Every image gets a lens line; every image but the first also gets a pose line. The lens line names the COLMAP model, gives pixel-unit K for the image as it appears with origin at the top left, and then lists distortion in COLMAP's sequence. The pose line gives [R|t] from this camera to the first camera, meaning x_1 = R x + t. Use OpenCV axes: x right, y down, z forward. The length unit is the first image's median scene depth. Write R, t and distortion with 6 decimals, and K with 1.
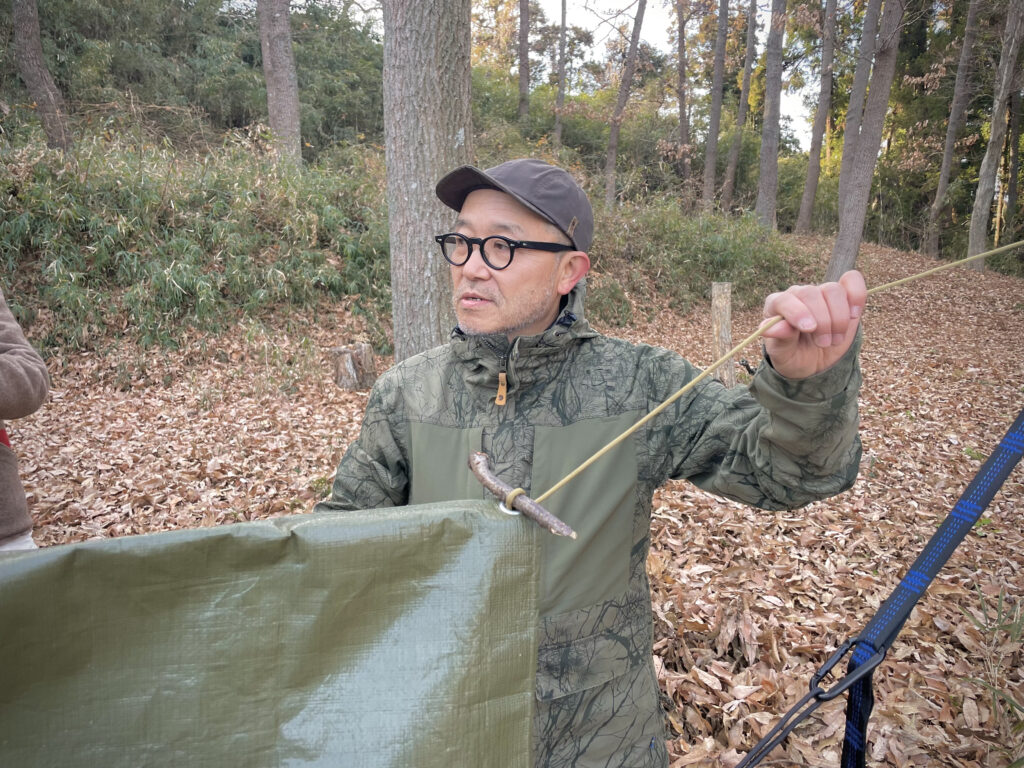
lens RADIAL K [[766.4, 0, 511.1], [0, 766.4, 380.2], [0, 0, 1]] dist [0.006249, -0.010892]
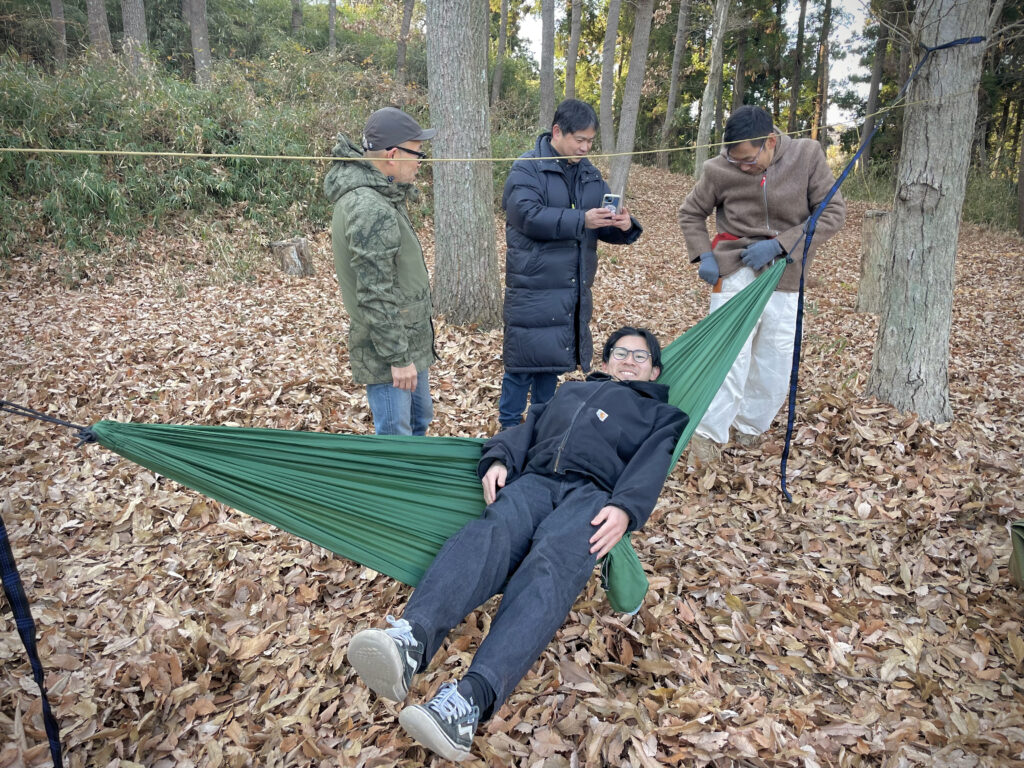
lens RADIAL K [[766.4, 0, 511.4], [0, 766.4, 386.6], [0, 0, 1]] dist [0.006249, -0.010892]
pose [[0.944918, -0.091406, 0.314284, -0.240624], [0.057039, 0.991507, 0.116876, 0.053137], [-0.322298, -0.092512, 0.942107, -0.224401]]
